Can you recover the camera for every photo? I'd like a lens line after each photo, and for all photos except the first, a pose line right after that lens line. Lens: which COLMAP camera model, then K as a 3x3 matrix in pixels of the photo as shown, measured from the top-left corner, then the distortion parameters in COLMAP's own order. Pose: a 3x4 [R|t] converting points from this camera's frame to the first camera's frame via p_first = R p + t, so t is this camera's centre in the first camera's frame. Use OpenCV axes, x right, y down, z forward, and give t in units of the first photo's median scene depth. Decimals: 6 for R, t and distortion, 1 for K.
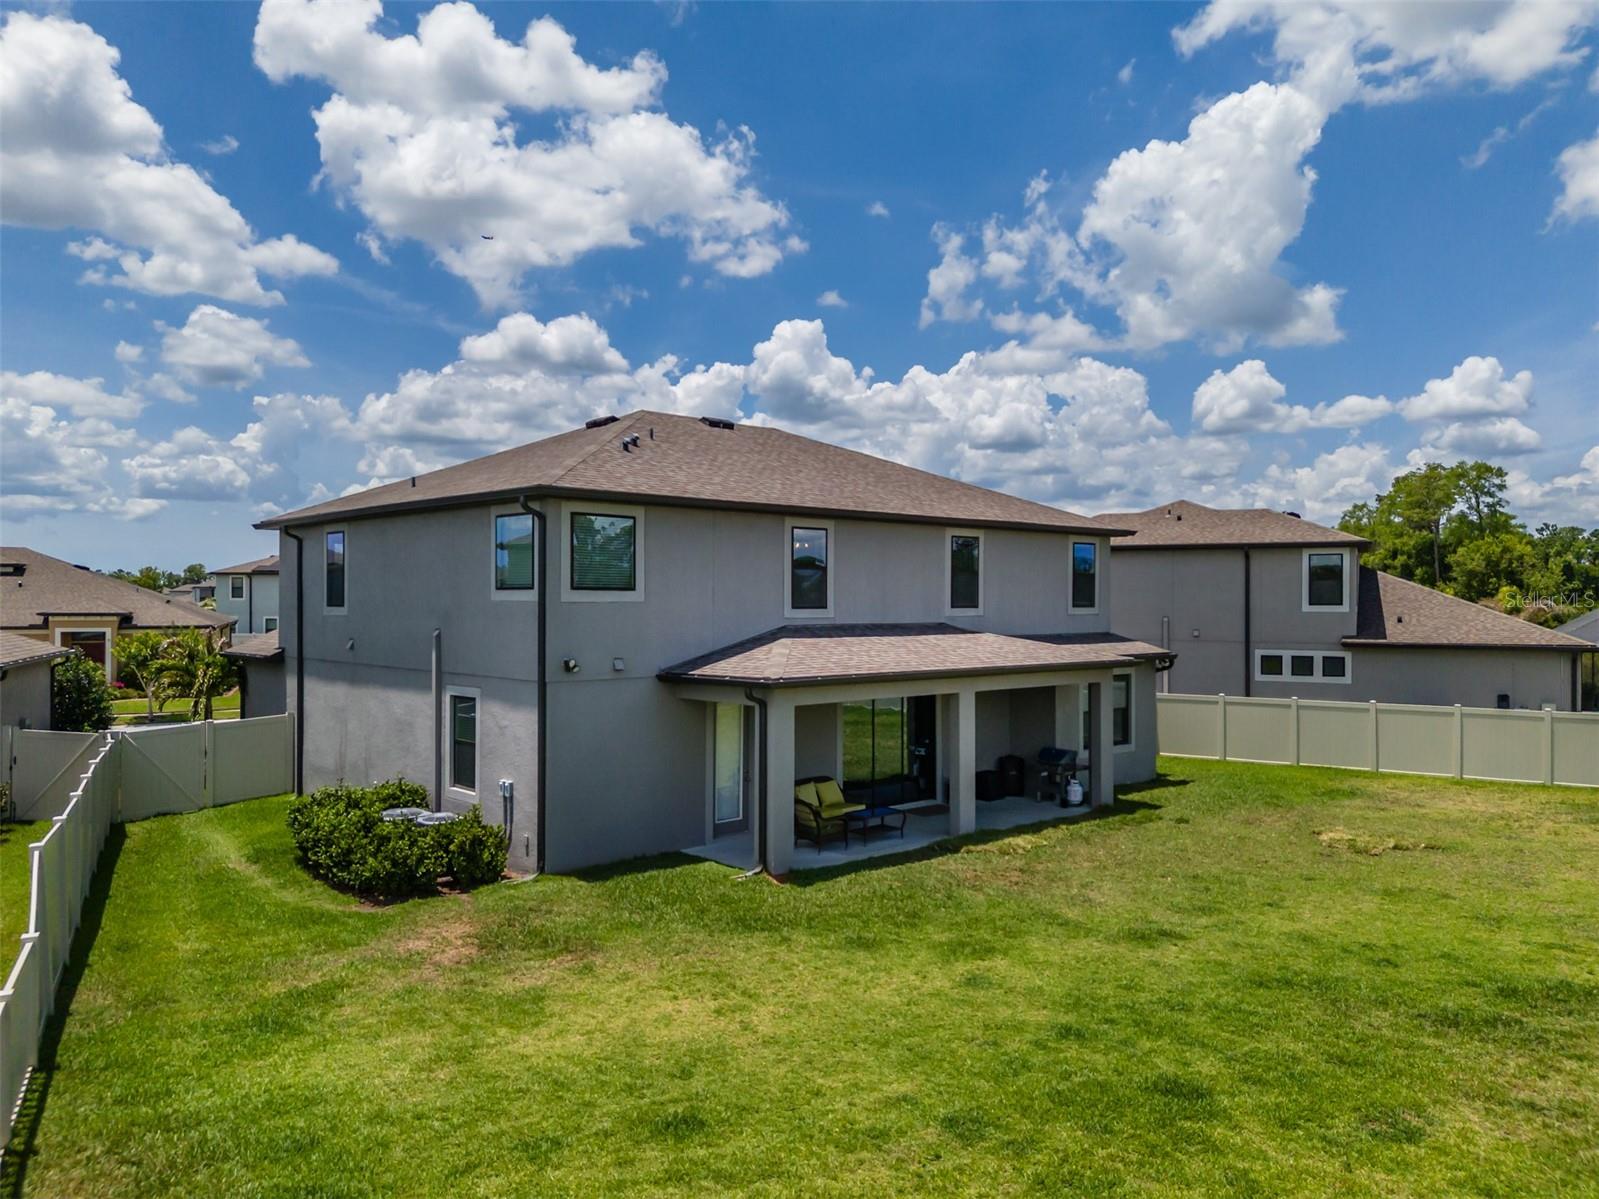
lens RADIAL K [[1168.1, 0, 797.4], [0, 1168.1, 589.6], [0, 0, 1]] dist [0.078130, -0.079808]
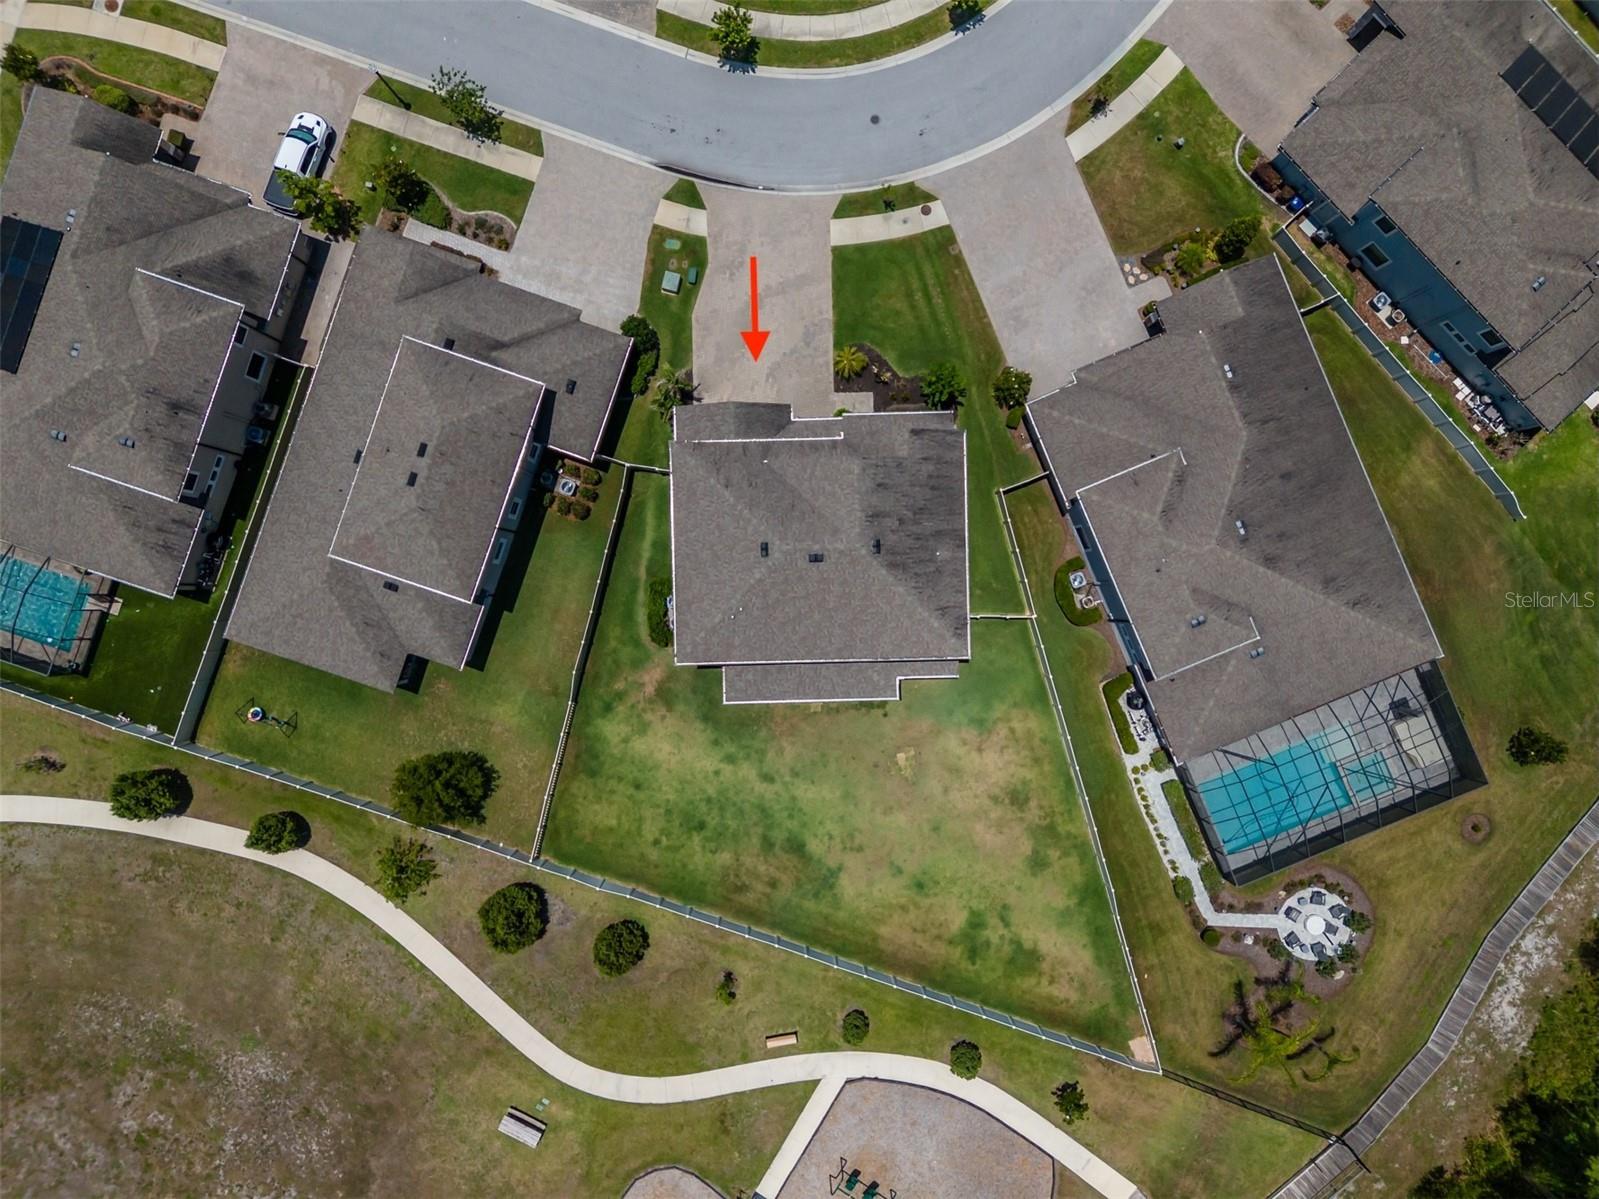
lens RADIAL K [[1168.1, 0, 801.2], [0, 1168.1, 598.1], [0, 0, 1]] dist [0.078130, -0.079808]
pose [[0.754701, 0.656045, 0.005704, -0.064518], [-0.004680, -0.003311, 0.999984, -3.054641], [0.656053, -0.754715, 0.000572, 1.151954]]
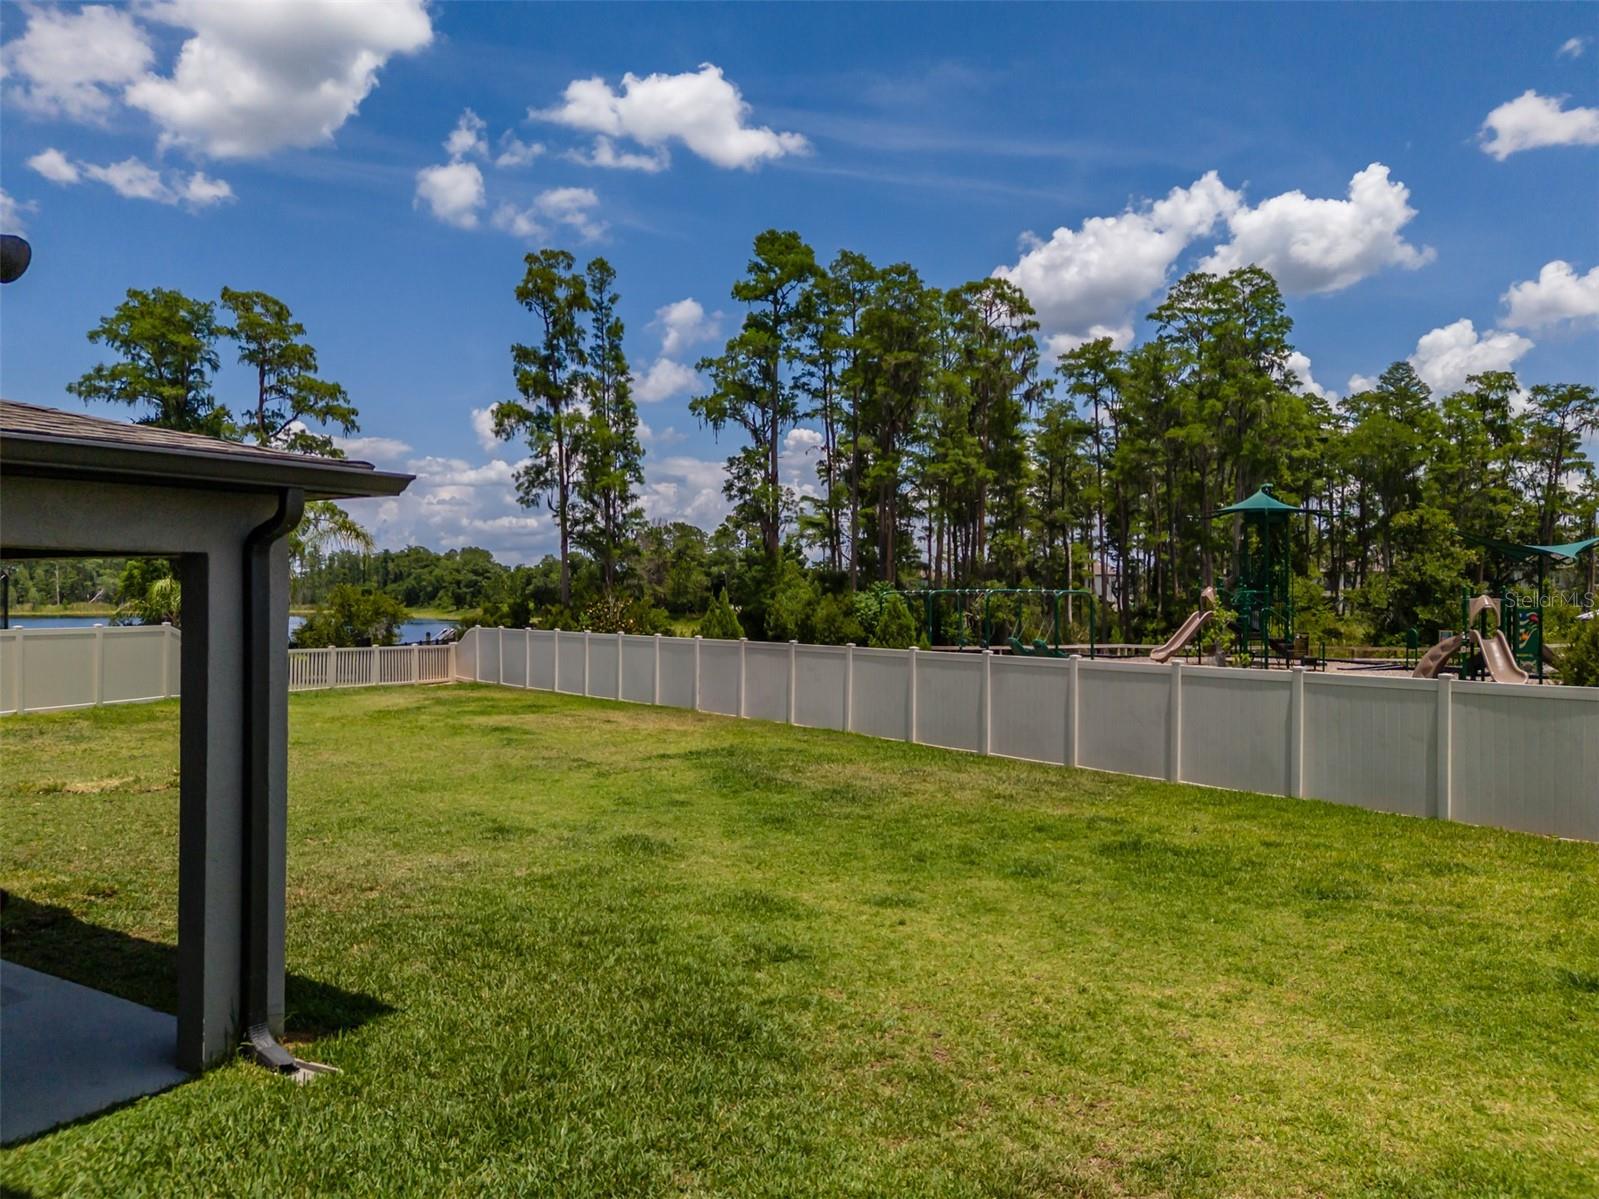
lens RADIAL K [[1168.1, 0, 801.6], [0, 1168.1, 600.6], [0, 0, 1]] dist [0.078130, -0.079808]
pose [[-0.264052, -0.005547, 0.964492, -0.330188], [-0.007861, 0.999963, 0.003599, 0.092358], [-0.964476, -0.006631, -0.264086, 0.786660]]
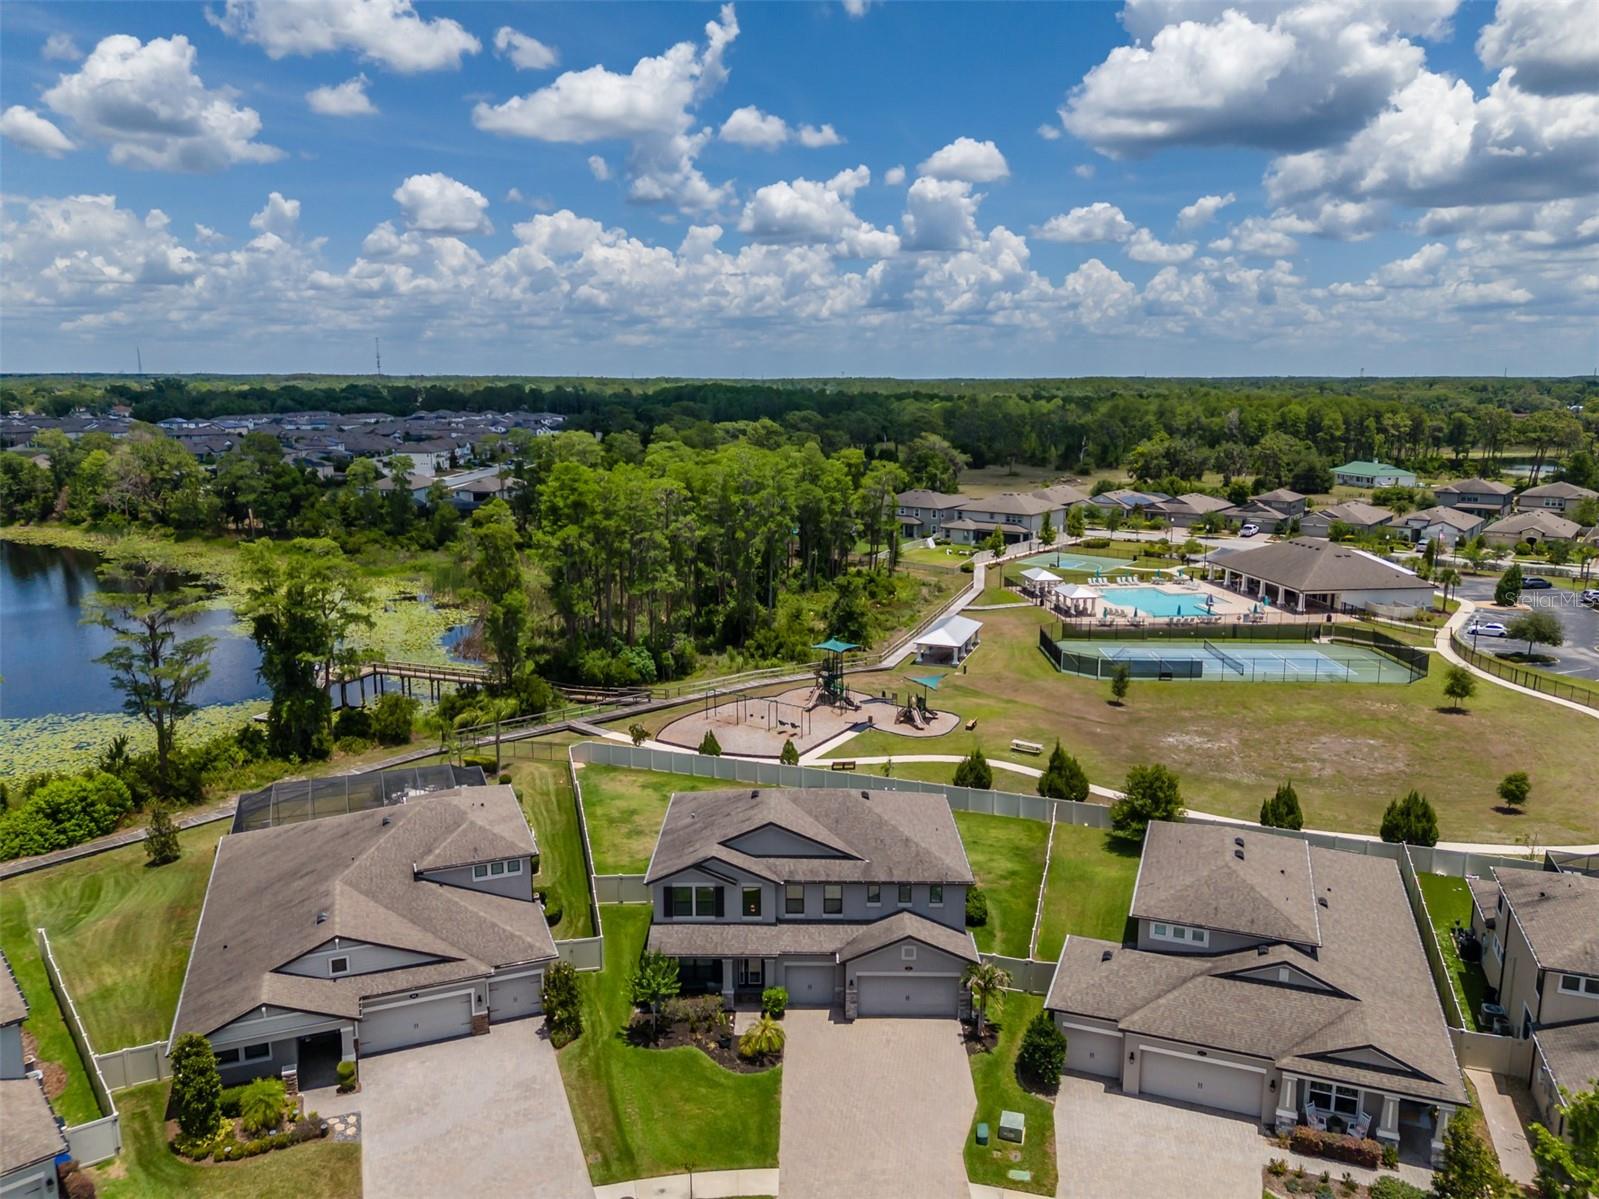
lens RADIAL K [[1168.1, 0, 799.4], [0, 1168.1, 598.7], [0, 0, 1]] dist [0.078130, -0.079808]
pose [[-0.735515, -0.130274, 0.664866, -1.972655], [-0.009175, 0.983164, 0.182492, -1.197618], [-0.677446, 0.128126, -0.724328, 3.375533]]
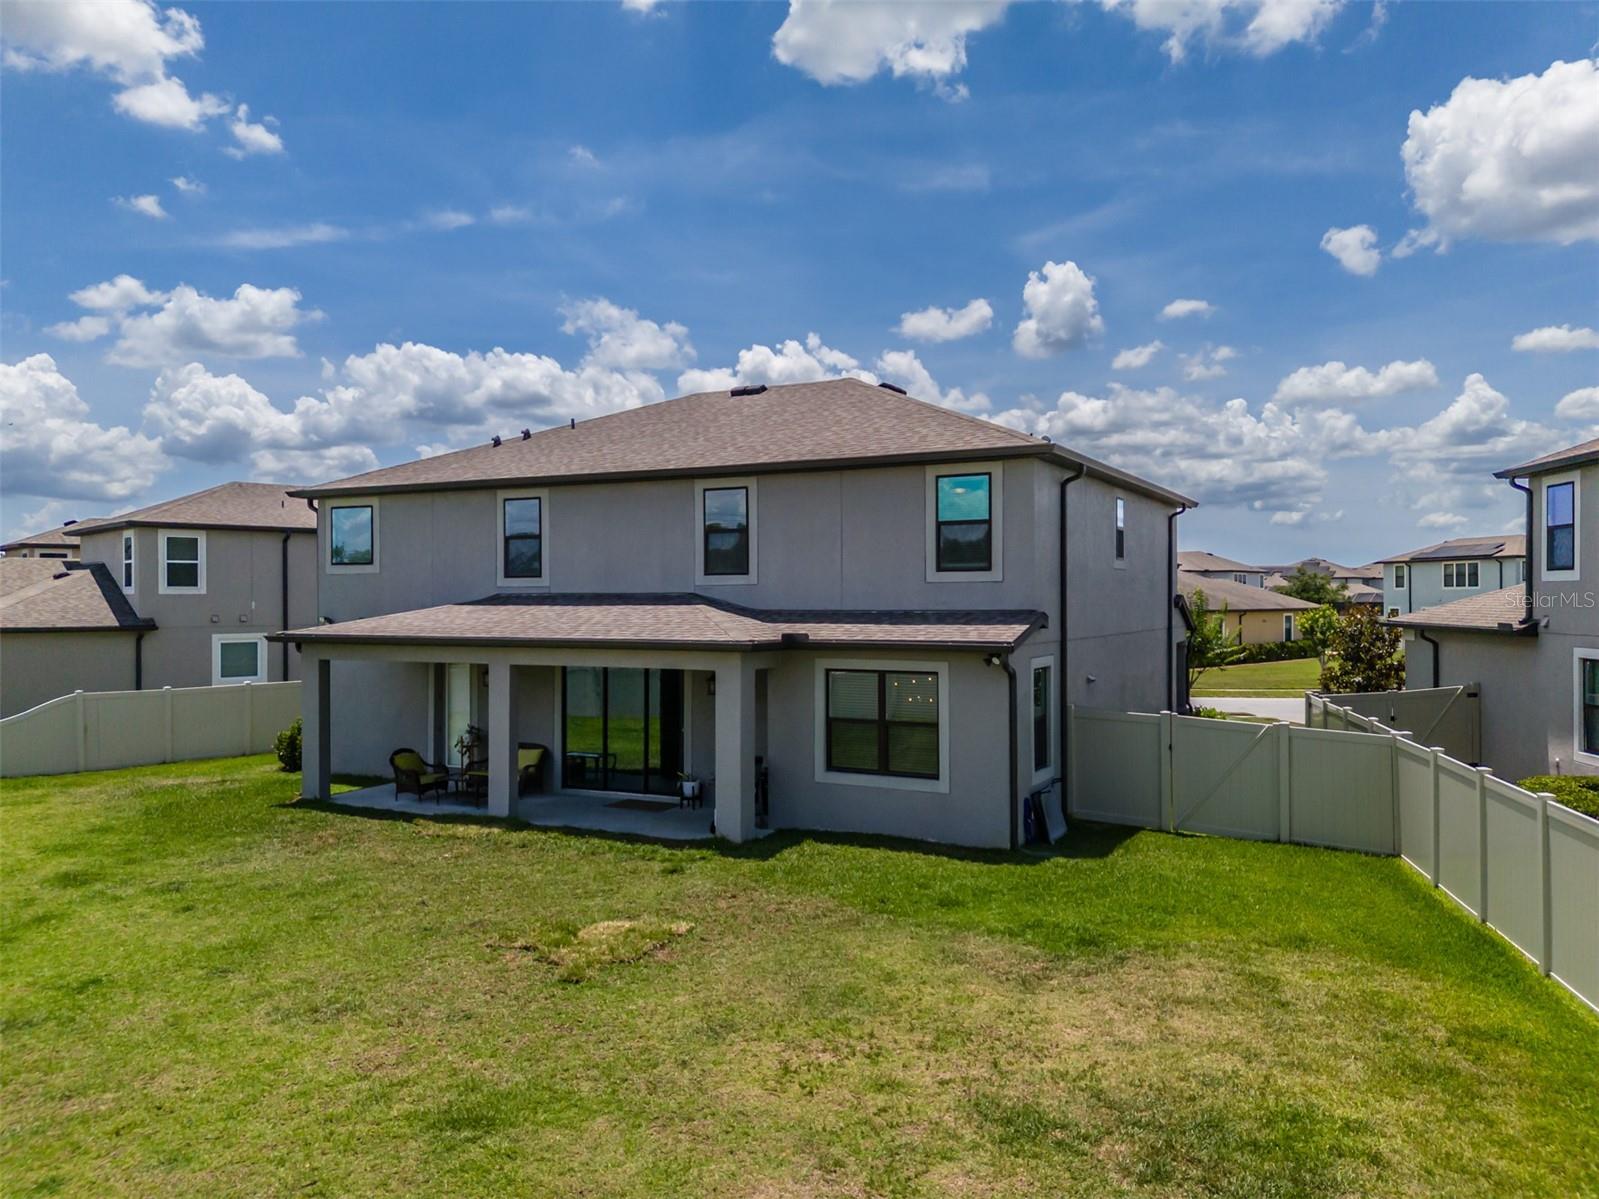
lens RADIAL K [[1168.1, 0, 796.0], [0, 1168.1, 608.3], [0, 0, 1]] dist [0.078130, -0.079808]
pose [[0.339896, 0.005812, -0.940445, 1.071590], [0.012004, 0.999873, 0.010518, 0.035754], [0.940386, -0.014864, 0.339783, 0.885304]]
